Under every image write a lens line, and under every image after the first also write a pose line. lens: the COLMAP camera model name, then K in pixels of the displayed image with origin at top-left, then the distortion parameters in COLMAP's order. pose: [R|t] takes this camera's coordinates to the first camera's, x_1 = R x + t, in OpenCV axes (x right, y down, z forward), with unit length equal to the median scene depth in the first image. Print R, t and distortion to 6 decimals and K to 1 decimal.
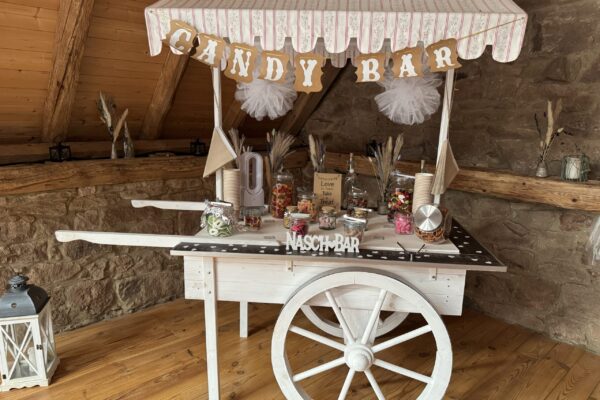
lens RADIAL K [[440.6, 0, 300.0], [0, 440.6, 200.0], [0, 0, 1]] dist [-0.002401, -0.002151]
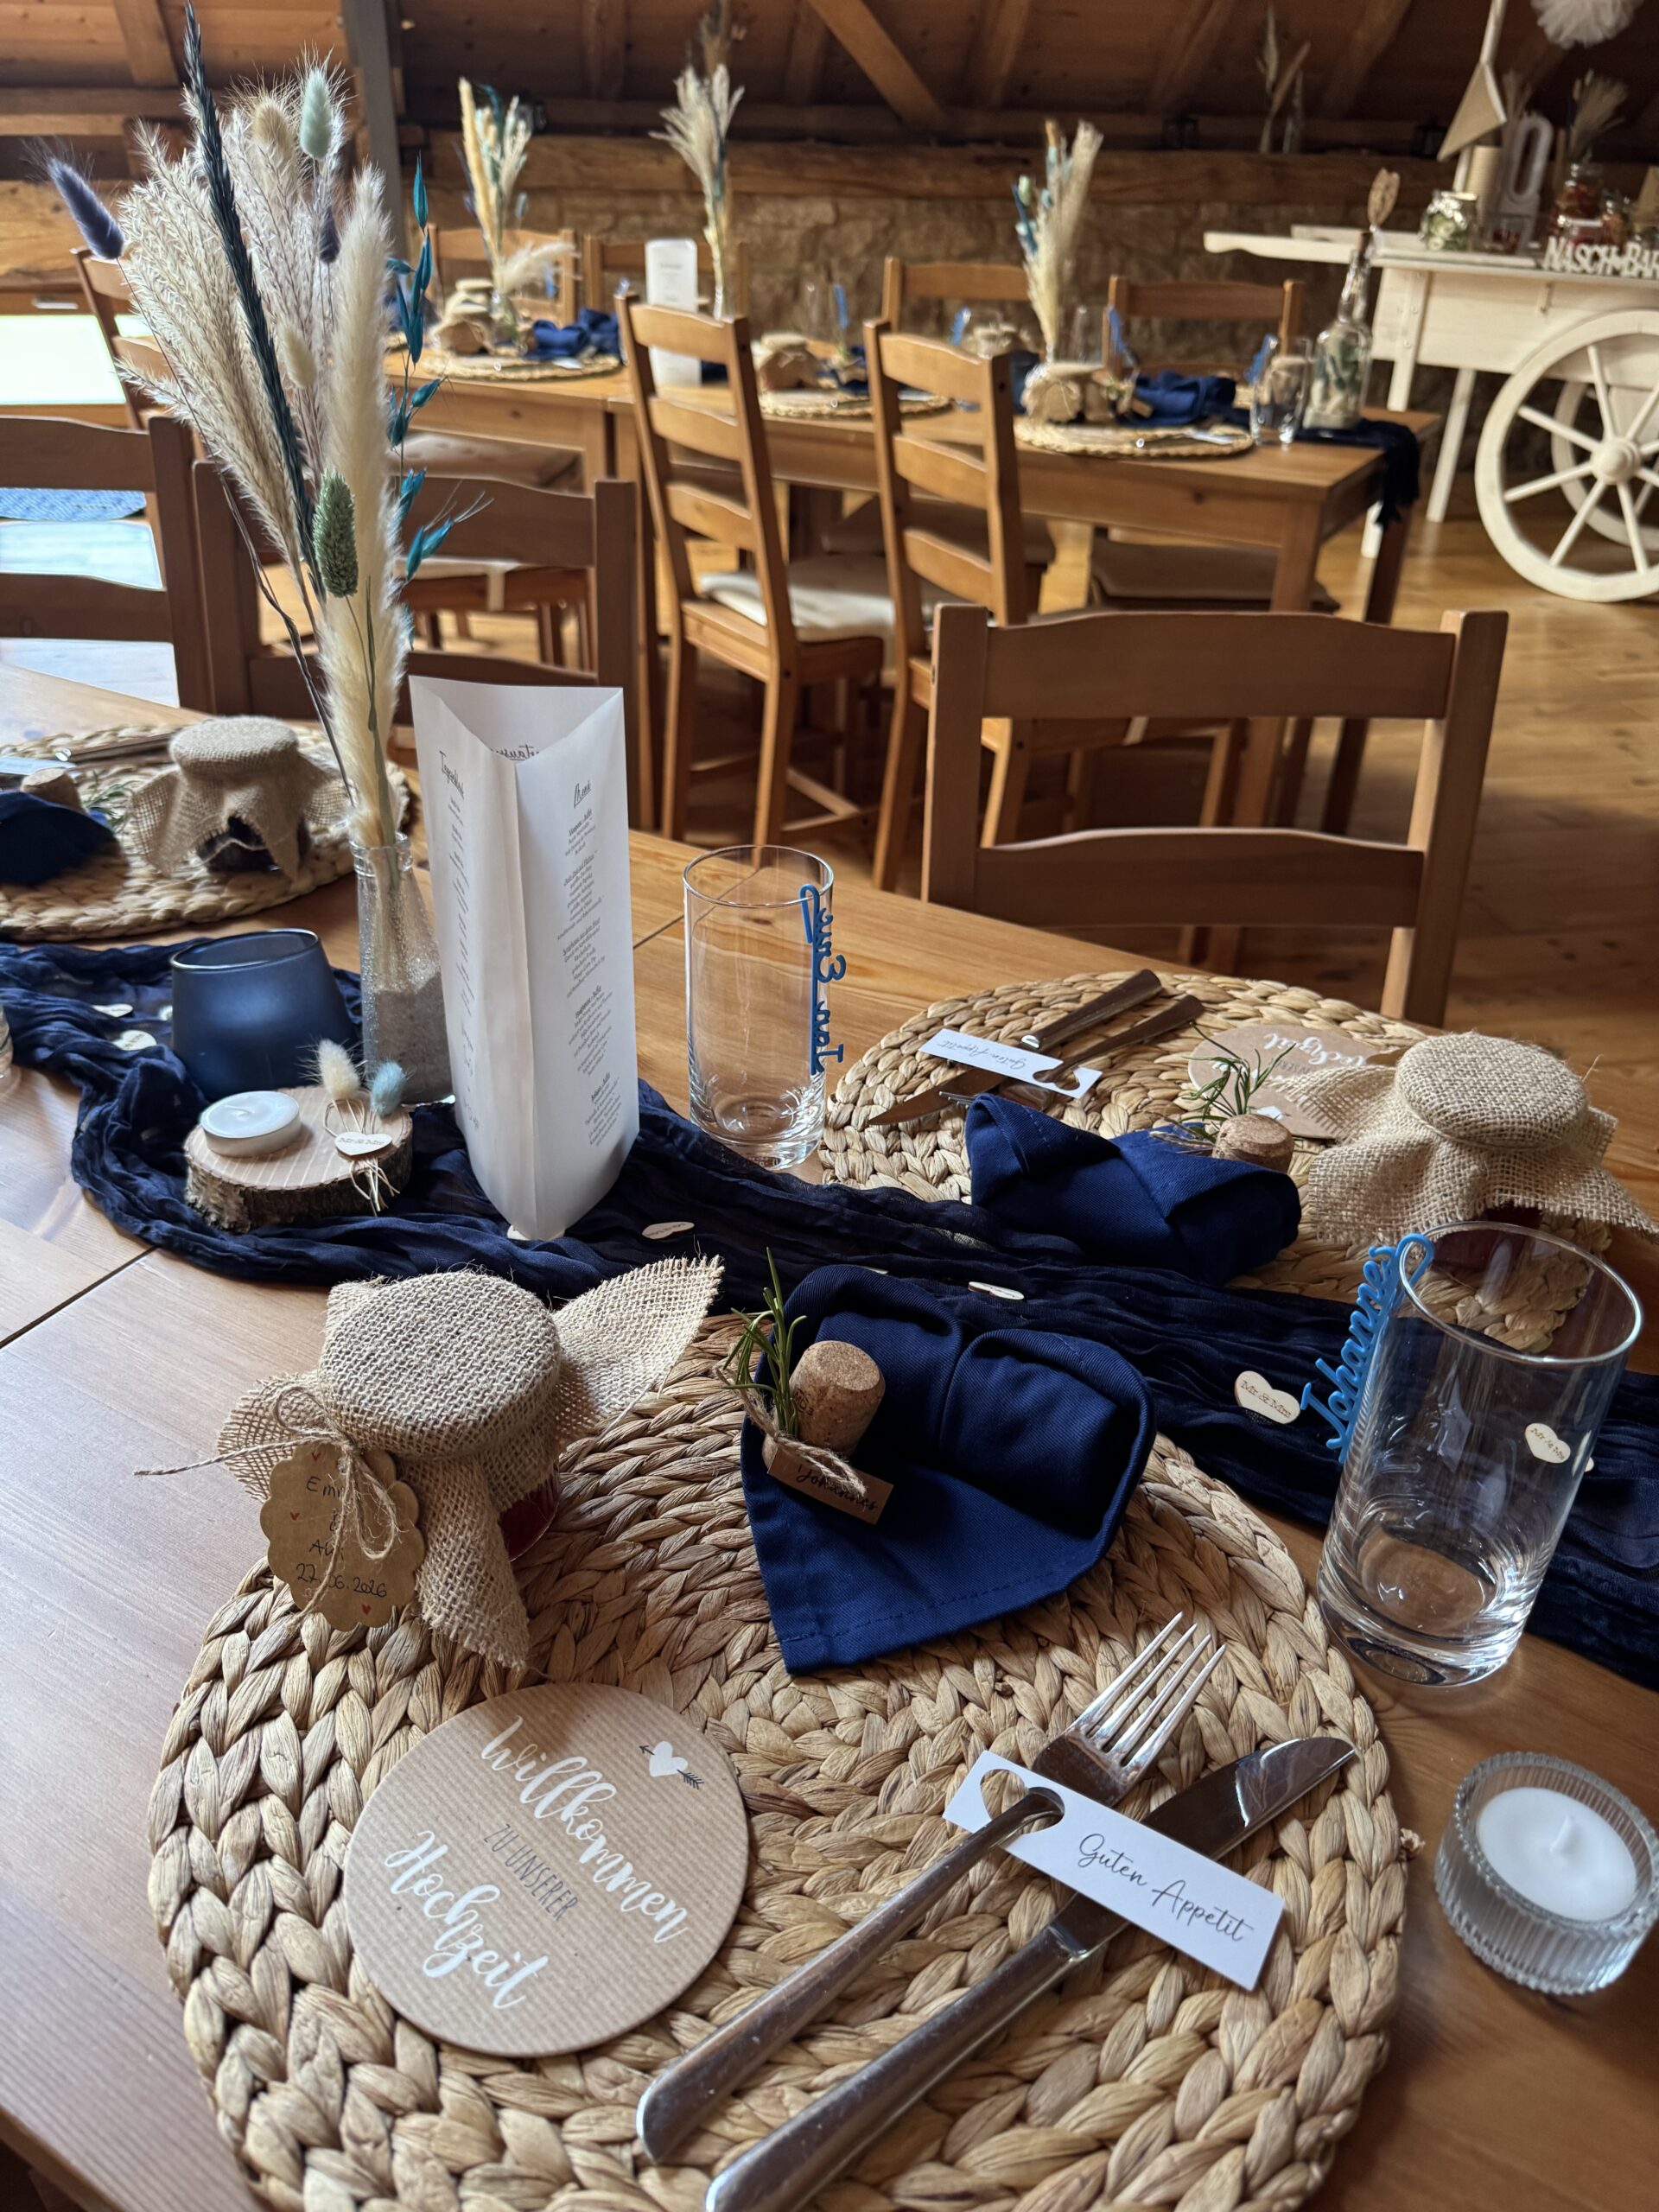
lens RADIAL K [[1554.4, 0, 829.5], [0, 1554.4, 1106.0], [0, 0, 1]] dist [0.004247, -0.003777]
pose [[0.861350, 0.275799, -0.426628, 0.319160], [-0.105030, 0.918334, 0.381617, 0.398915], [0.497037, -0.283897, 0.819974, -1.487626]]
